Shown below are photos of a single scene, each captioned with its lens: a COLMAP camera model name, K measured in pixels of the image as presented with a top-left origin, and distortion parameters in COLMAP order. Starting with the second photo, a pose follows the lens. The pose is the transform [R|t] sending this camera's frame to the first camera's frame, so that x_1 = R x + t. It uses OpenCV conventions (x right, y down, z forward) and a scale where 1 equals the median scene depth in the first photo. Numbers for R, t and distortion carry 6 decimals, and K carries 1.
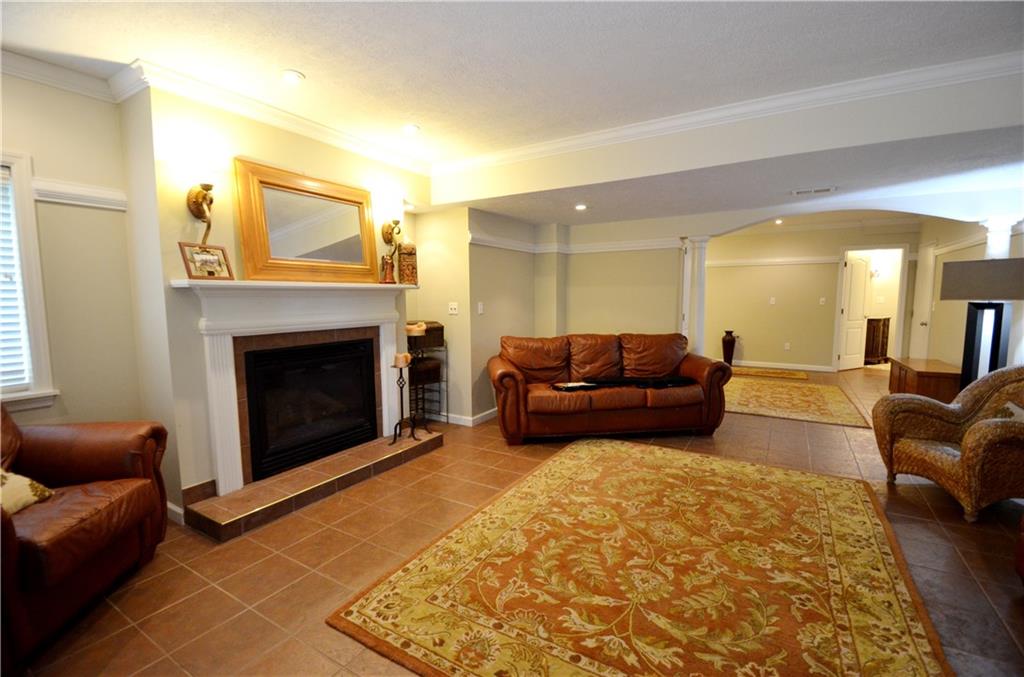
lens RADIAL K [[446.0, 0, 517.7], [0, 446.0, 339.0], [0, 0, 1]] dist [0.021144, -0.026346]
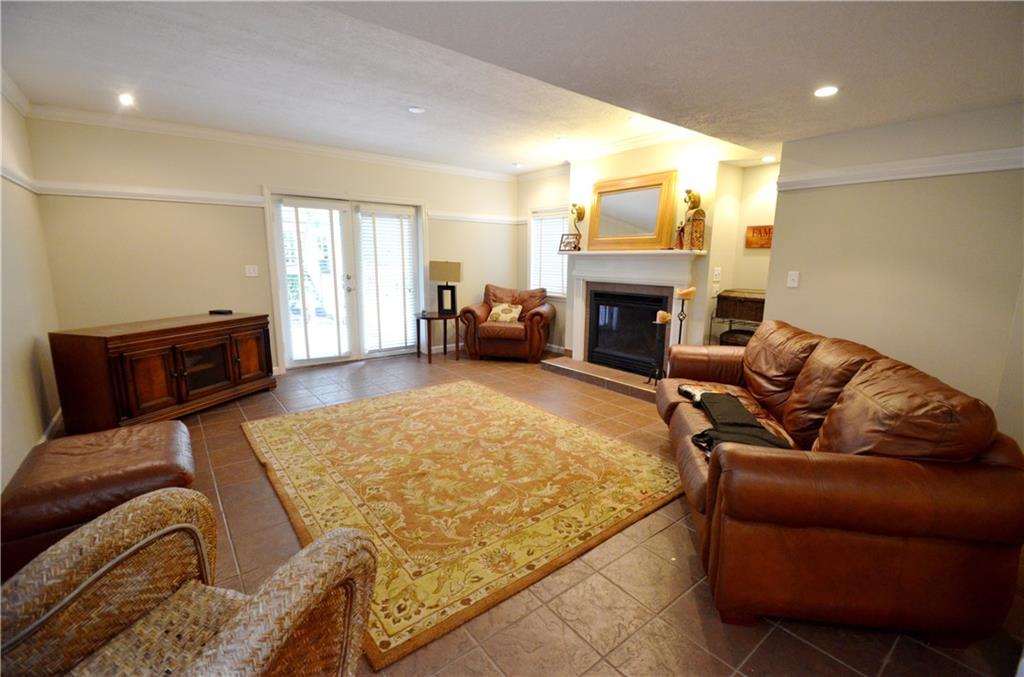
lens RADIAL K [[446.0, 0, 517.7], [0, 446.0, 339.0], [0, 0, 1]] dist [0.021144, -0.026346]
pose [[-0.356950, 0.167754, -0.918937, 1.289191], [-0.095201, 0.972087, 0.214436, -0.150564], [0.929260, 0.164027, -0.331016, 1.448564]]
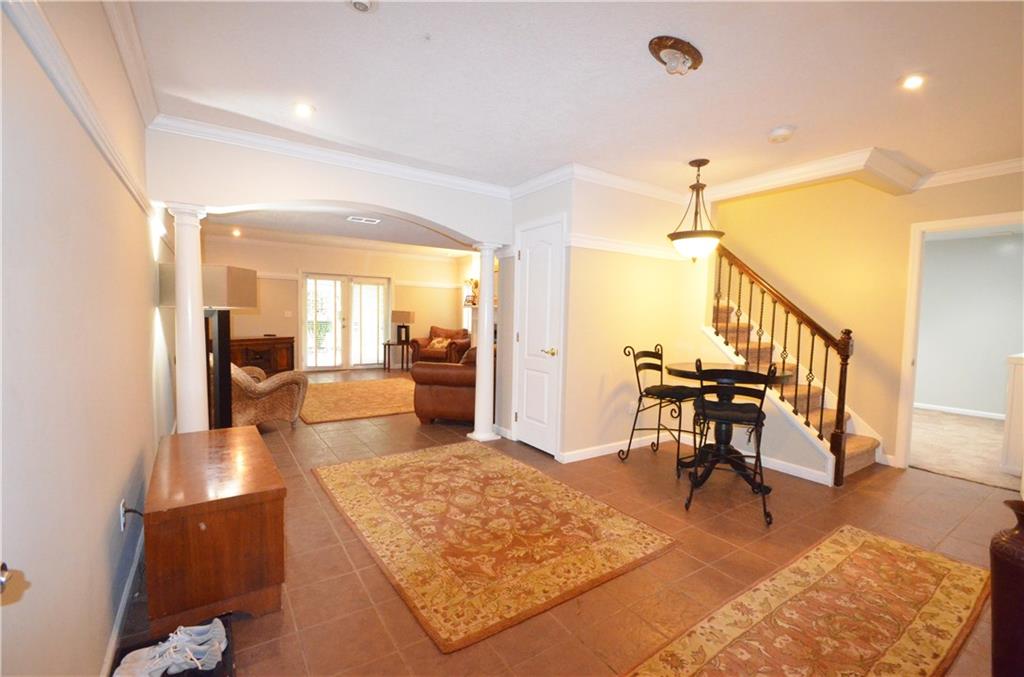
lens RADIAL K [[446.0, 0, 517.7], [0, 446.0, 339.0], [0, 0, 1]] dist [0.021144, -0.026346]
pose [[-0.421951, 0.041742, -0.905657, 1.332151], [-0.105639, 0.989872, 0.094841, -0.154341], [0.900443, 0.135691, -0.413268, 1.505555]]
